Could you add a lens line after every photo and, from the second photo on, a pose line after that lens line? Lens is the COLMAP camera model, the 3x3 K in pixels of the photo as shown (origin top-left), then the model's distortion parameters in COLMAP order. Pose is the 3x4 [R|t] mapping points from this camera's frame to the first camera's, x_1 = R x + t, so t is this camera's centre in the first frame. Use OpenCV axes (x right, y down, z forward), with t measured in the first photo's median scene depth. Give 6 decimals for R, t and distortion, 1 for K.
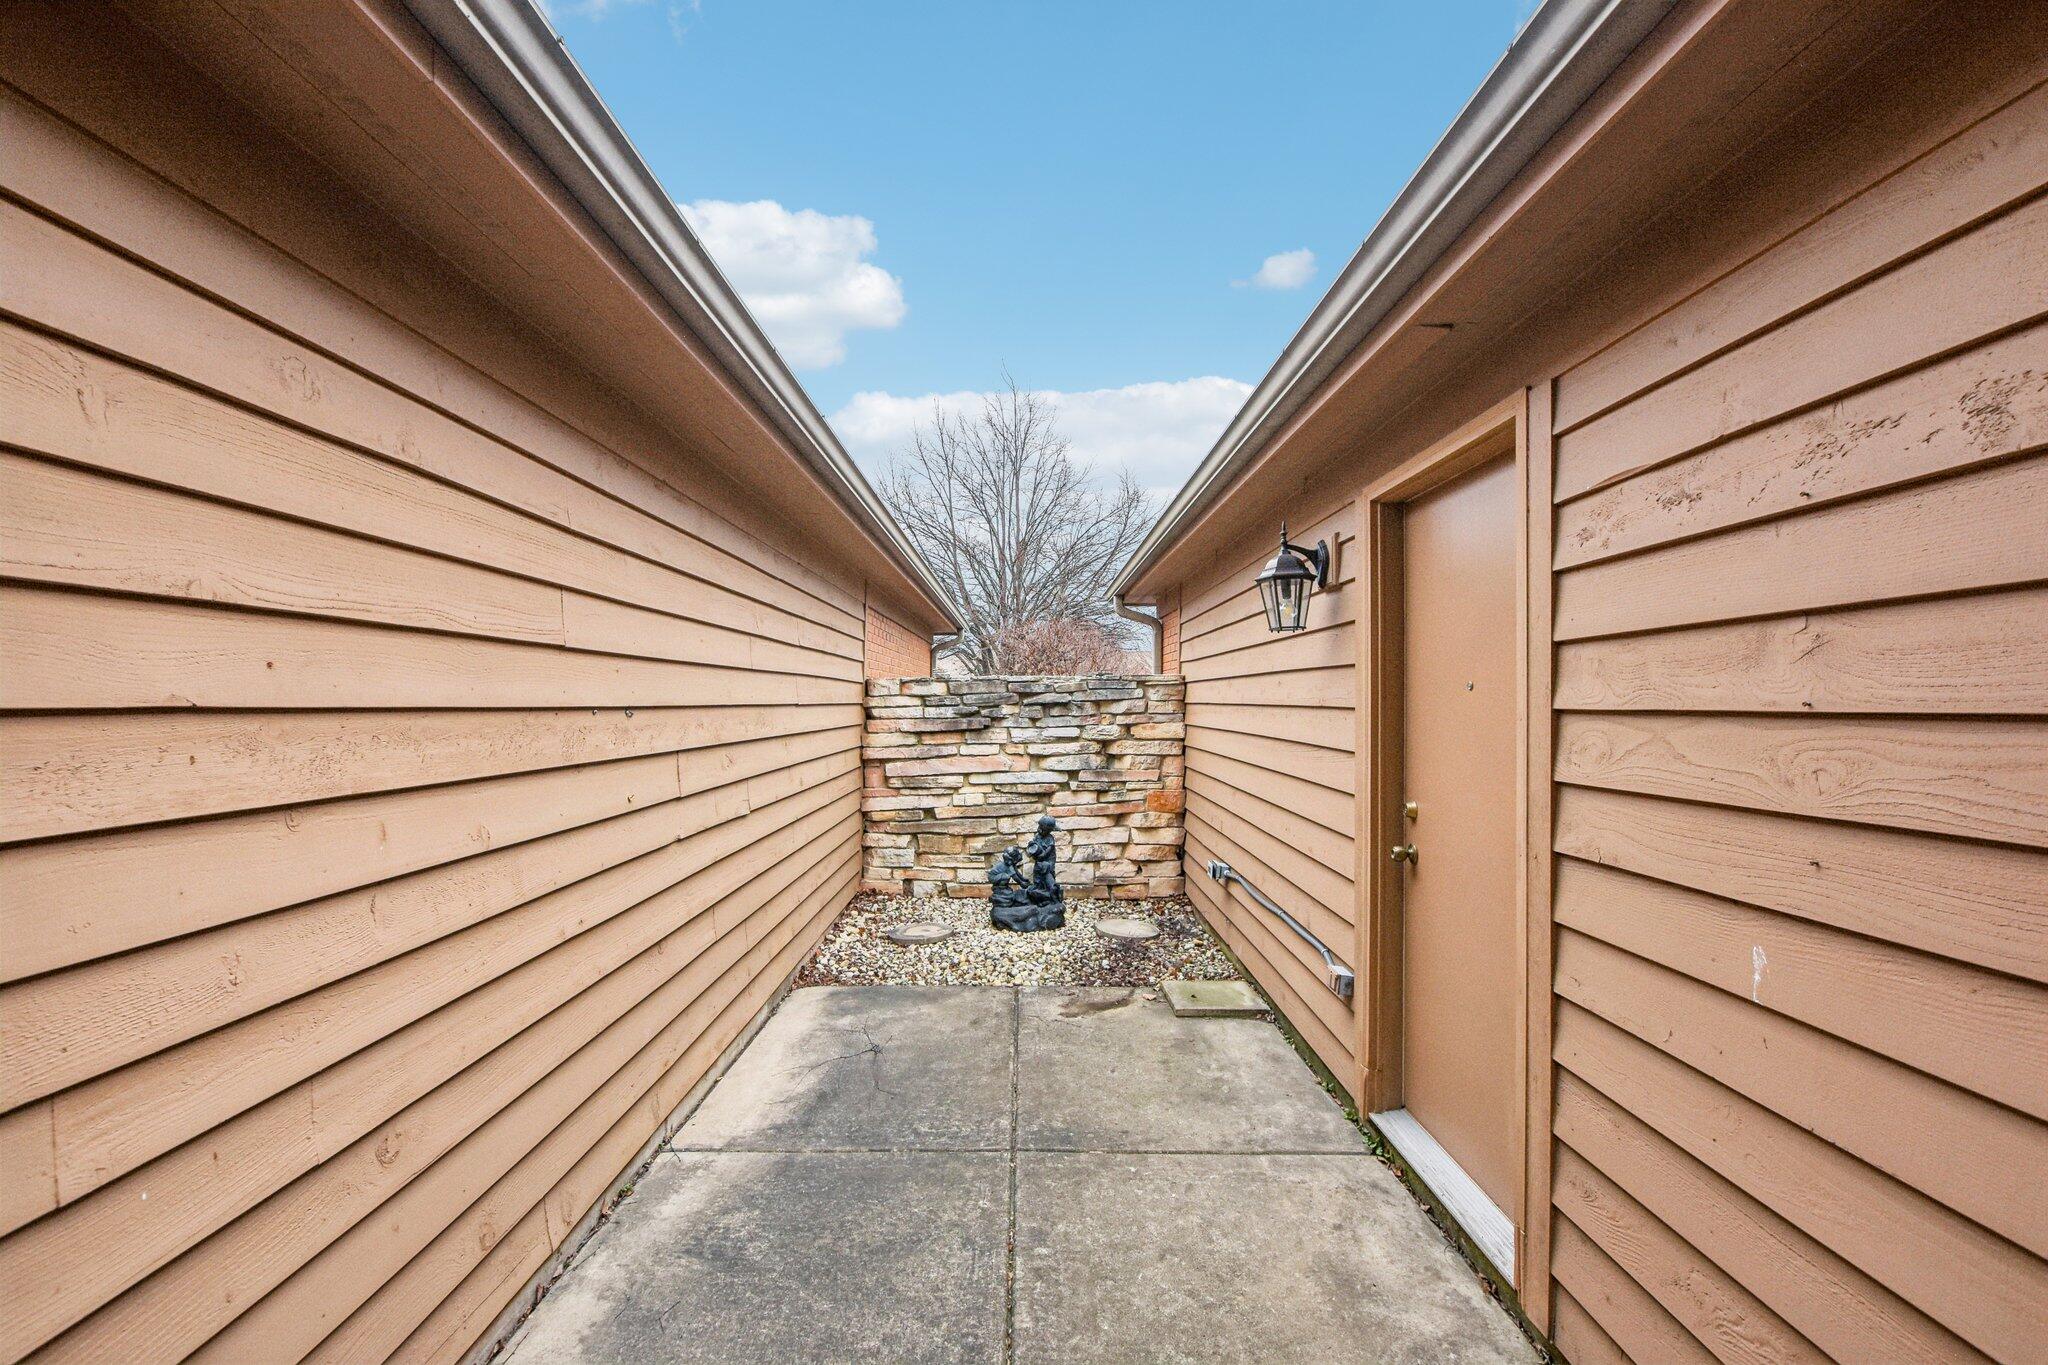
lens RADIAL K [[900.1, 0, 1026.2], [0, 900.1, 691.5], [0, 0, 1]] dist [0.000243, -0.000007]
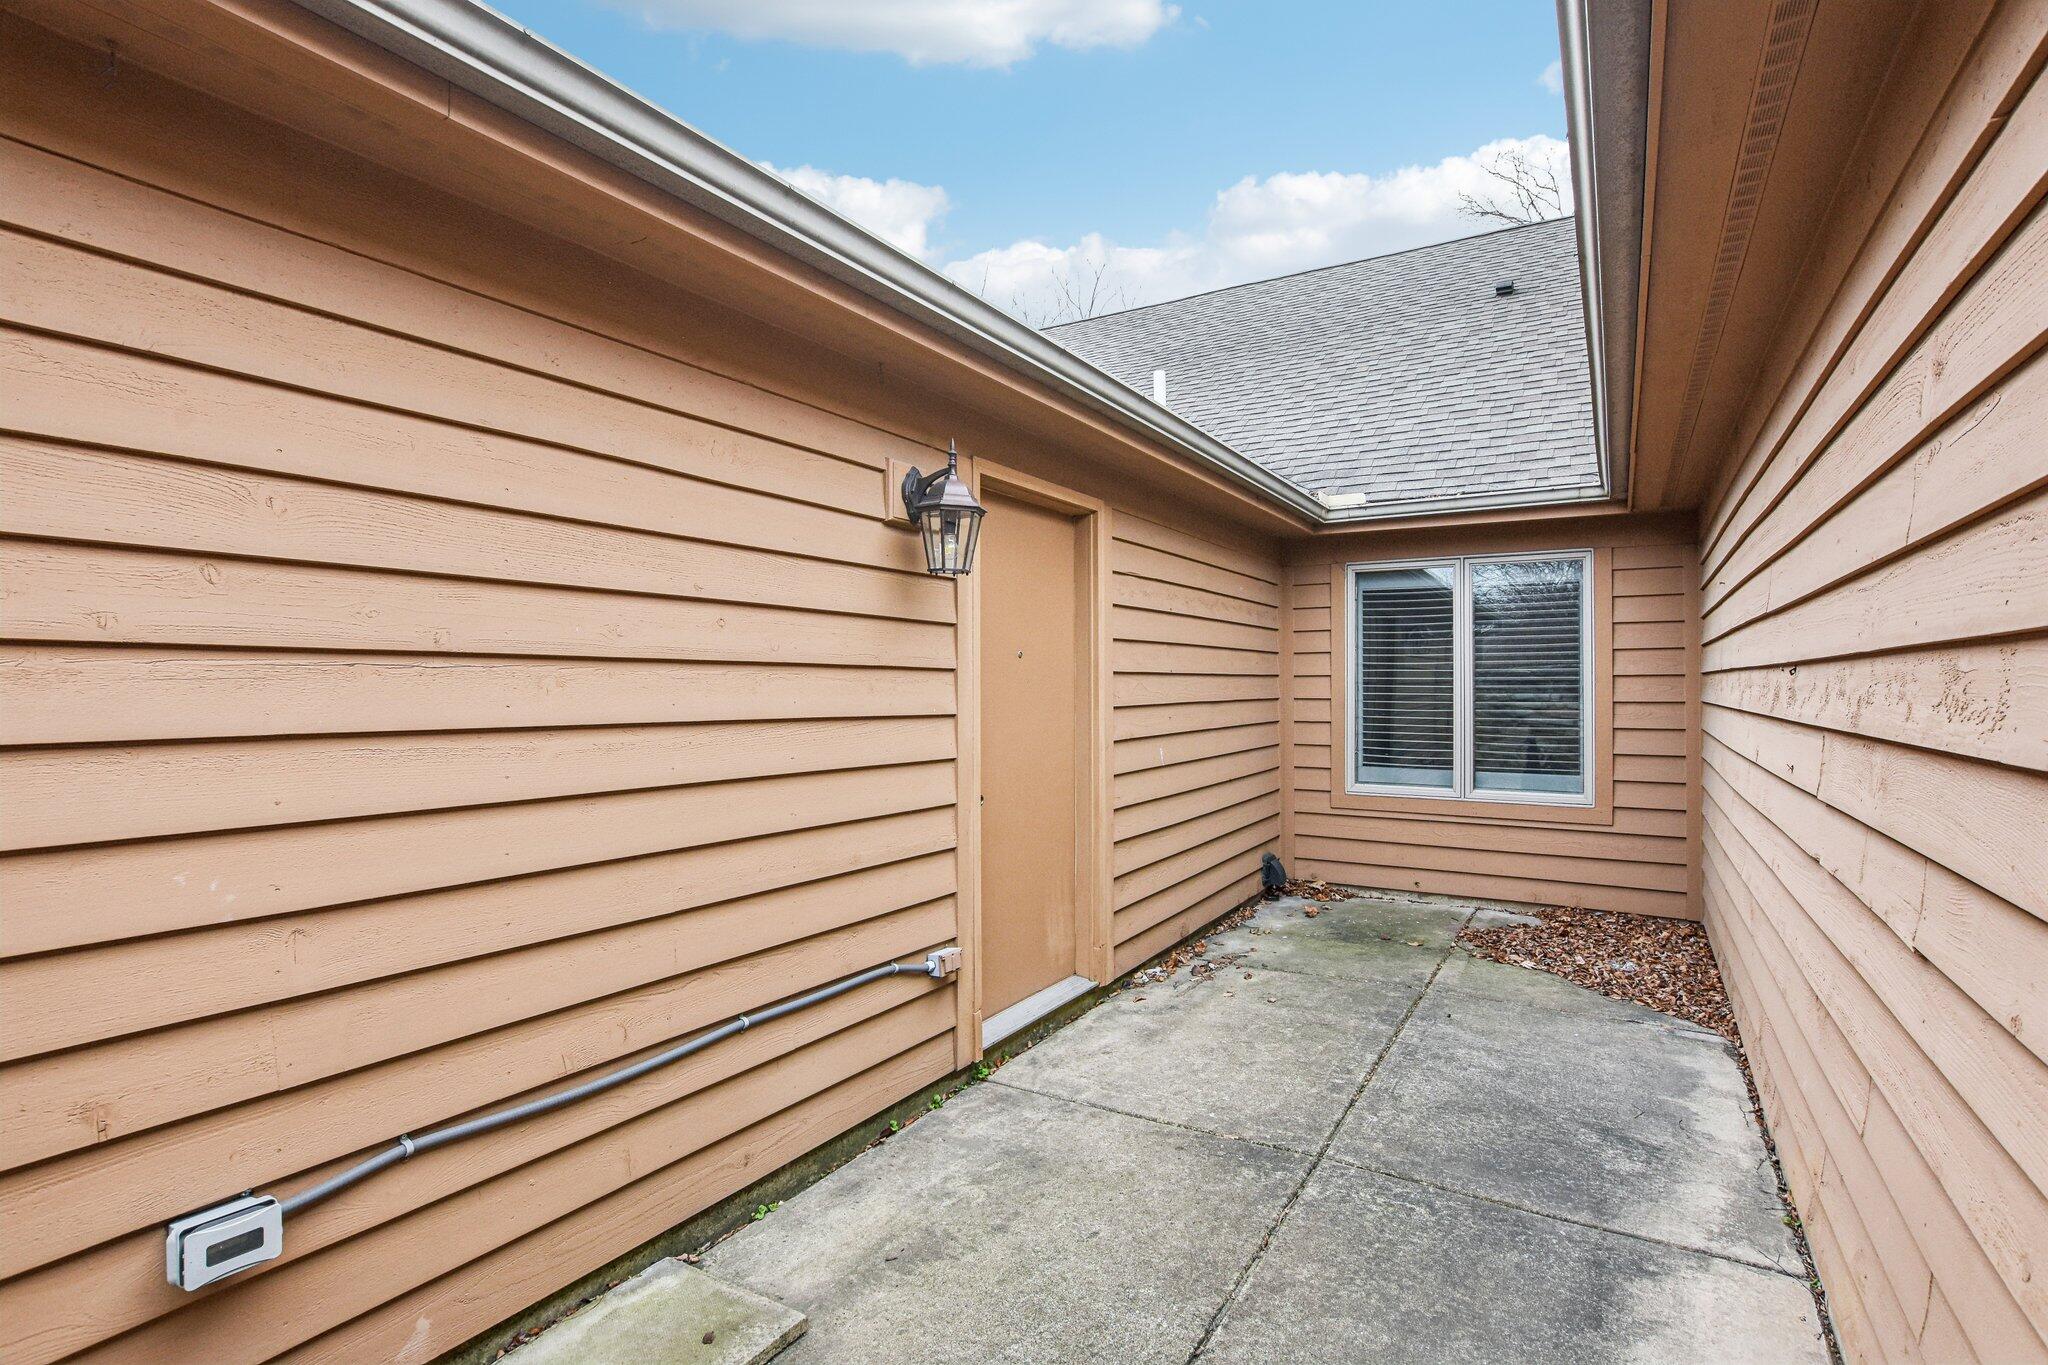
lens RADIAL K [[986.8, 0, 1031.1], [0, 986.8, 683.7], [0, 0, 1]] dist [-0.004892, -0.000430]
pose [[-0.854167, -0.001797, 0.519995, -0.293741], [-0.009205, 0.999890, -0.011665, 0.051499], [-0.519917, -0.014751, -0.854089, 2.095869]]
